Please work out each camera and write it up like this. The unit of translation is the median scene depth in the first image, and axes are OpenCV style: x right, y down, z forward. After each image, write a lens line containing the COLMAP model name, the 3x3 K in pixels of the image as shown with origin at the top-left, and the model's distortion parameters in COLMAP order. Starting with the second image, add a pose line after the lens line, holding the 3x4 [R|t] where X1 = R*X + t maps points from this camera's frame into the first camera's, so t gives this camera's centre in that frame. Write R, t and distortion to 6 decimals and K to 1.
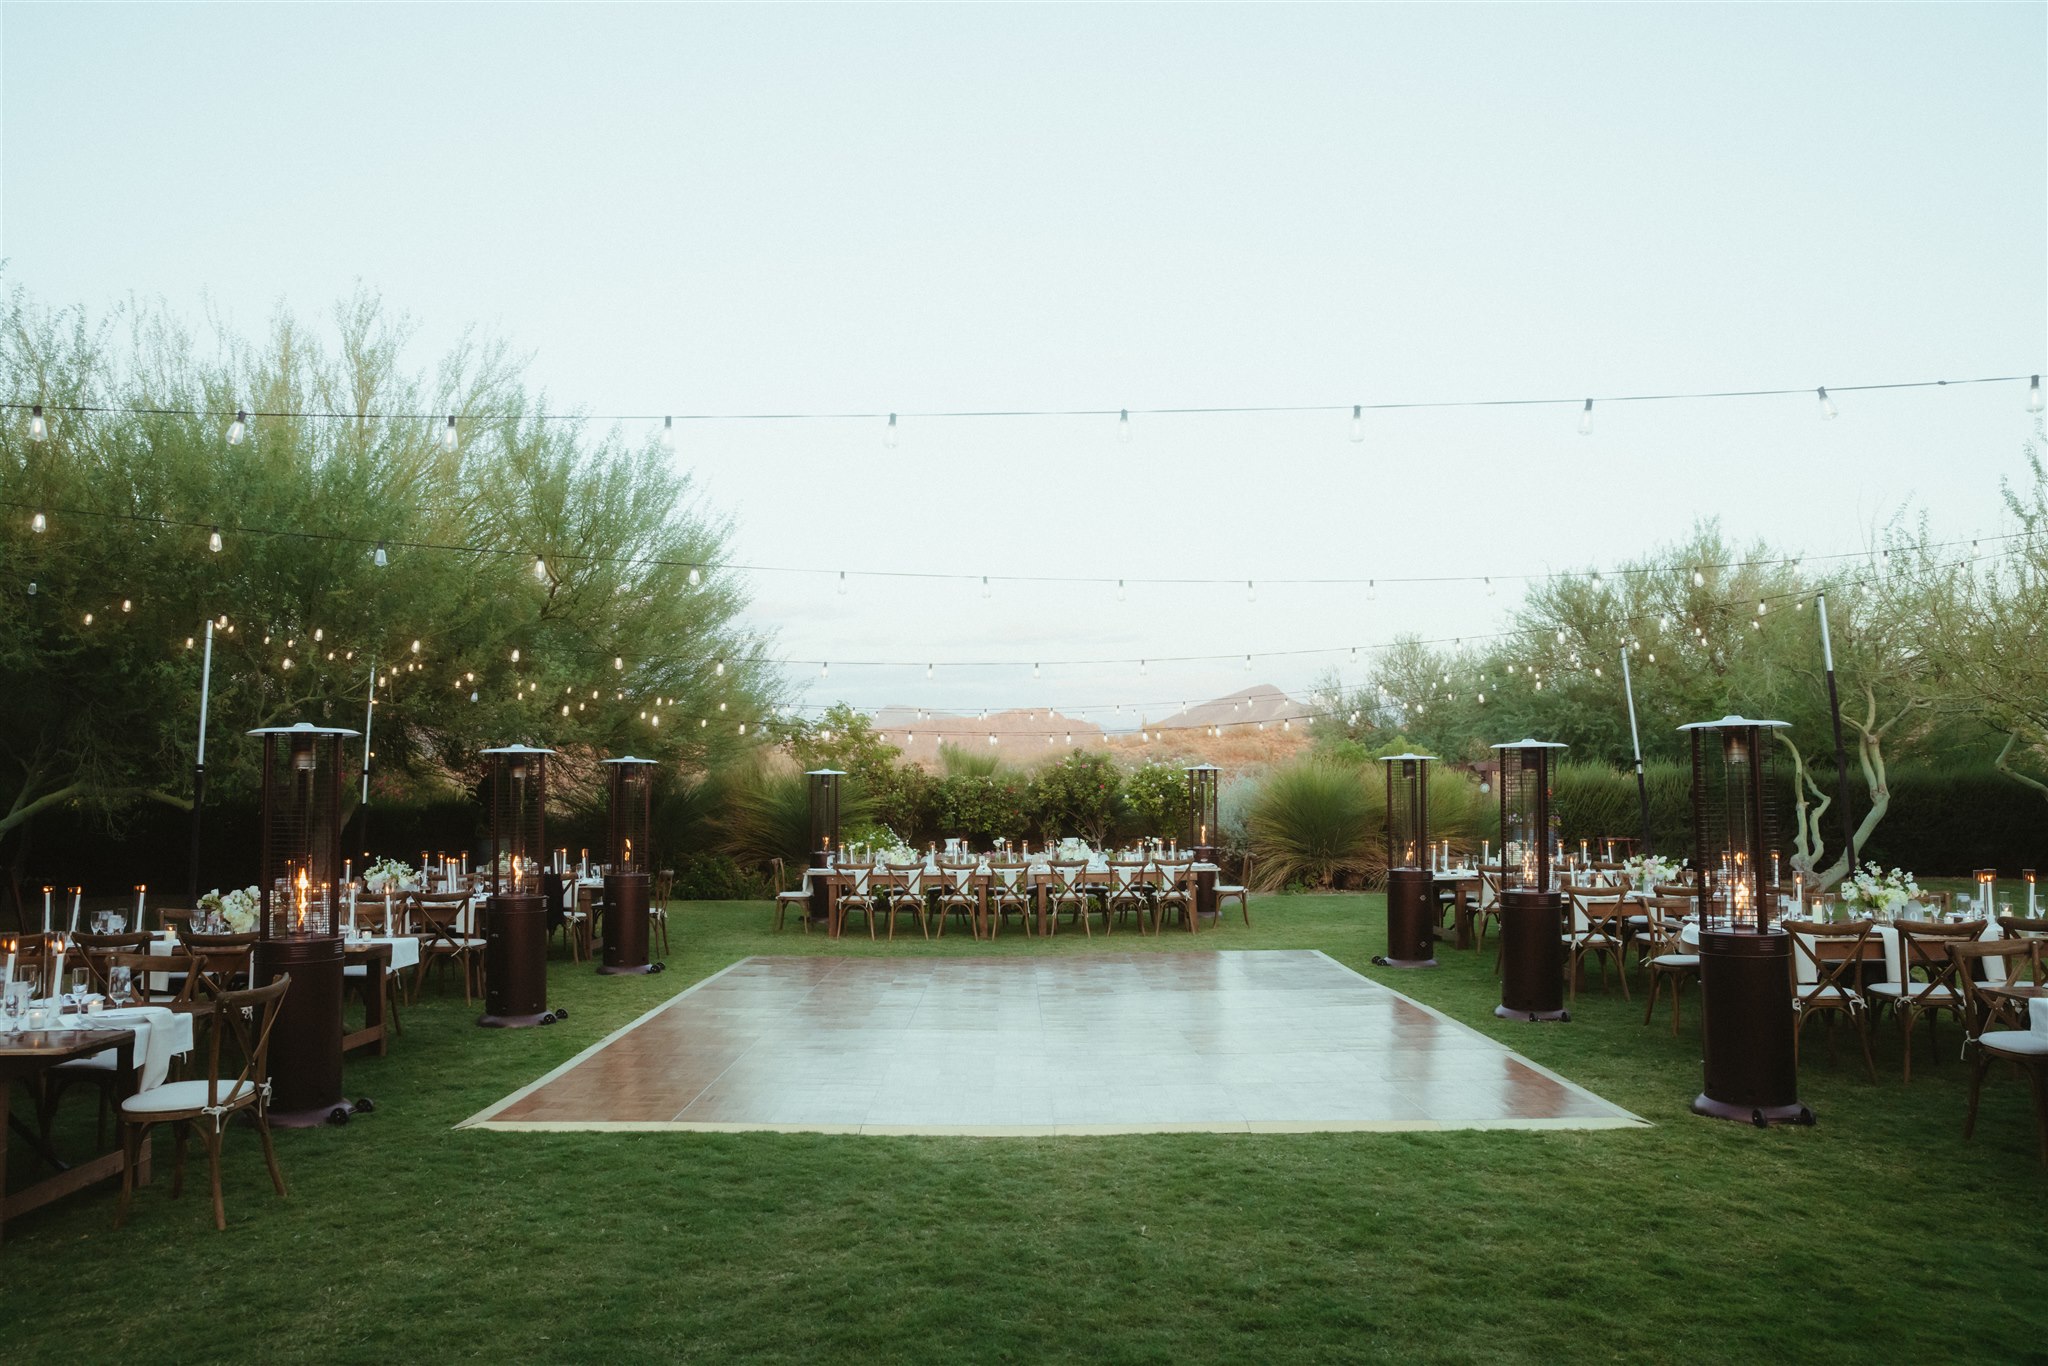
lens RADIAL K [[1419.3, 0, 1023.9], [0, 1419.3, 680.8], [0, 0, 1]] dist [-0.059612, 0.002693]
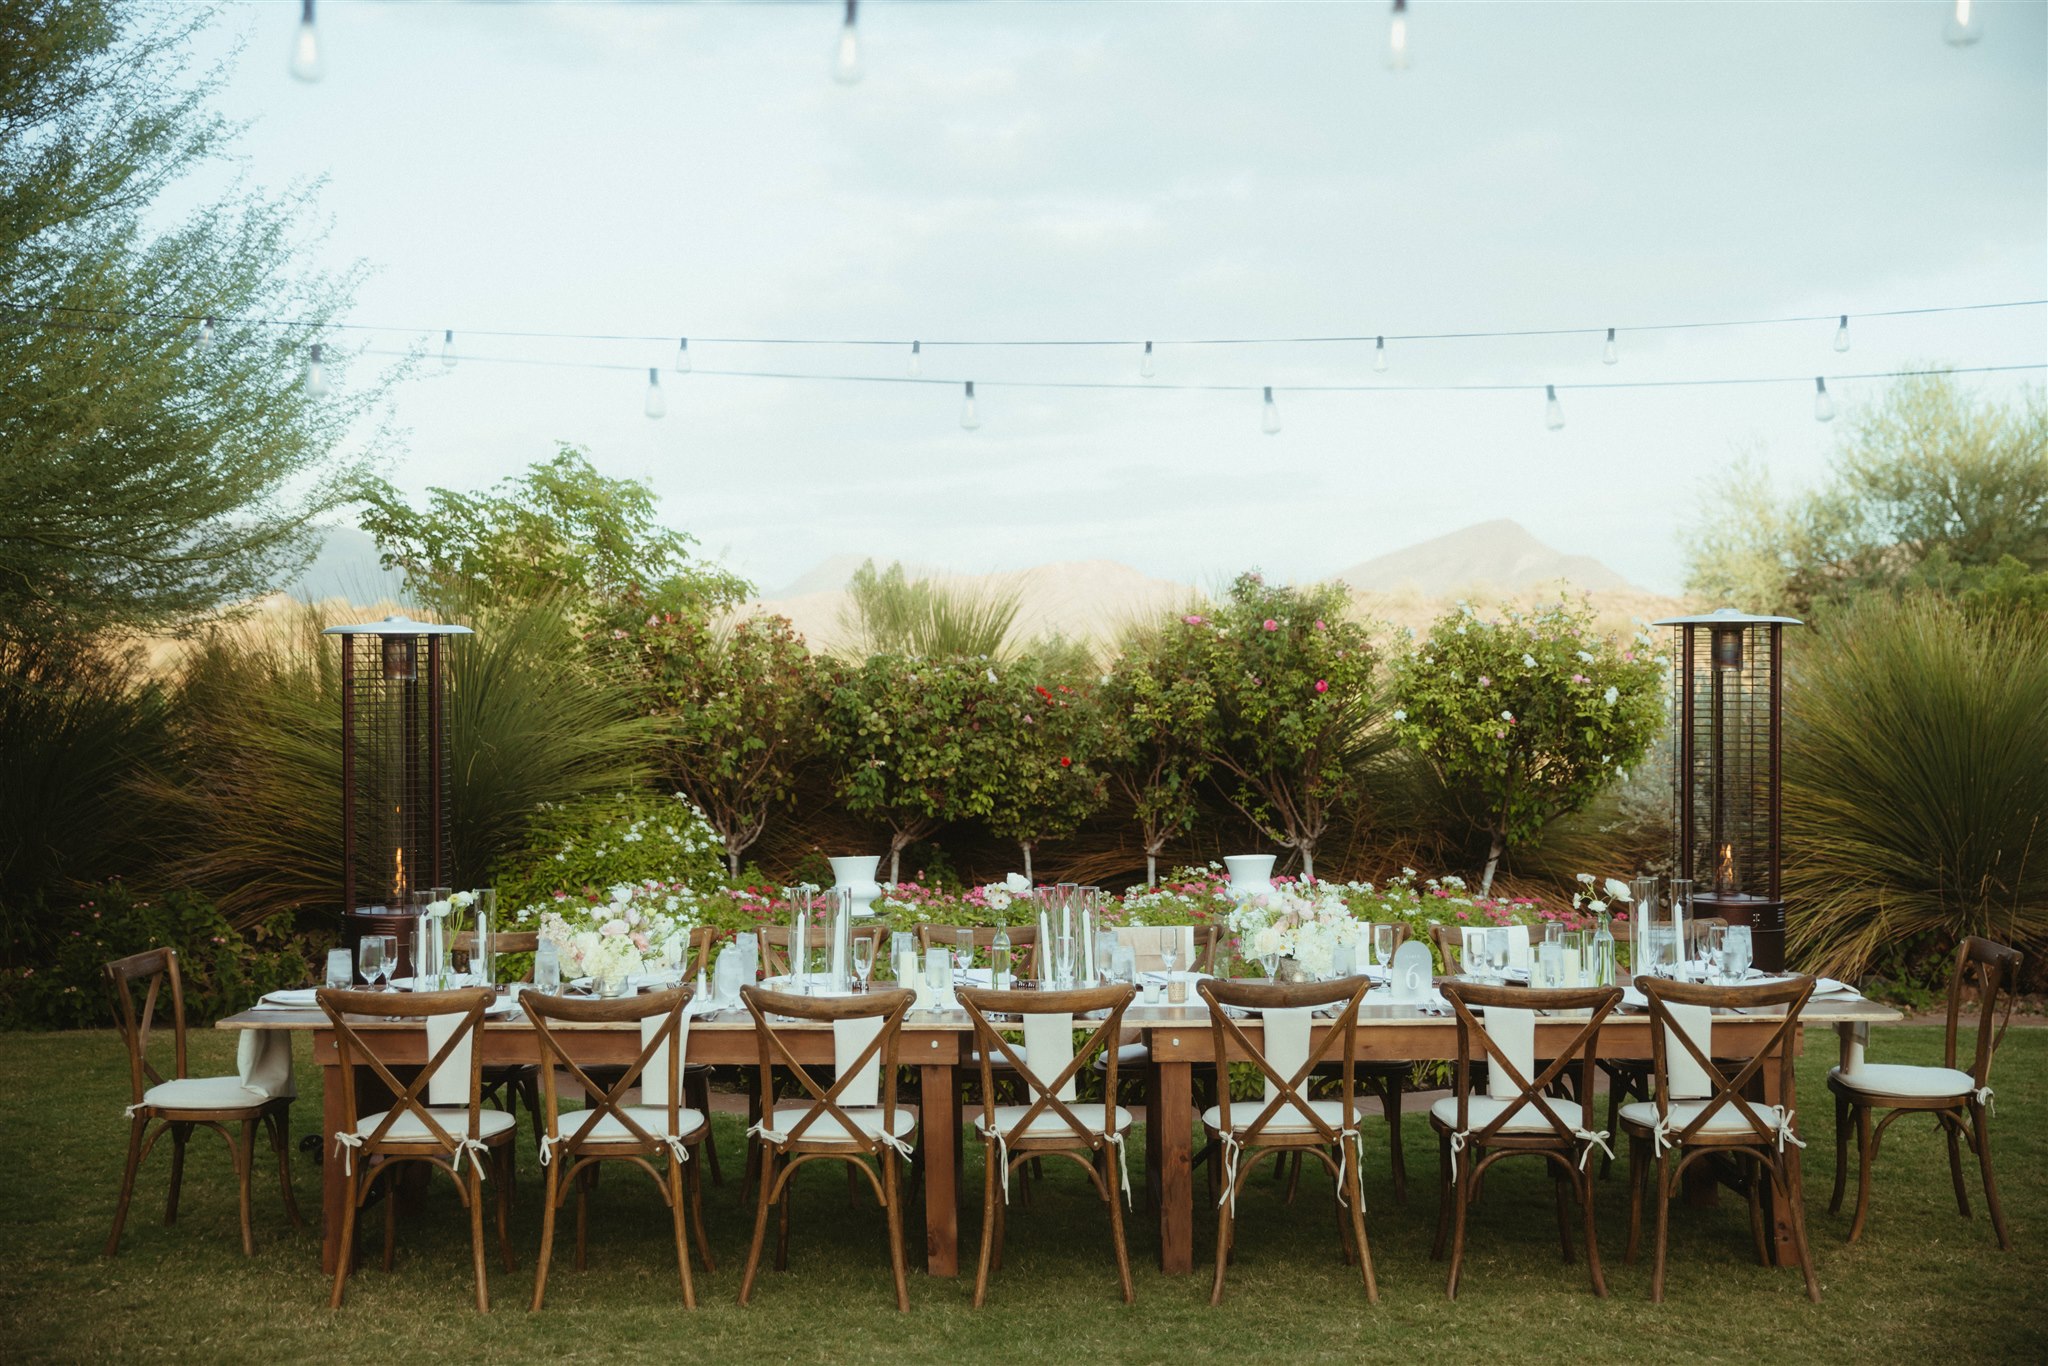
lens RADIAL K [[2593.8, 0, 1023.9], [0, 2593.8, 685.3], [0, 0, 1]] dist [0.015416, 0.000000]
pose [[0.999814, 0.003151, -0.019001, -0.003880], [-0.001819, 0.997566, 0.069712, 0.031463], [0.019174, -0.069665, 0.997386, 0.384156]]
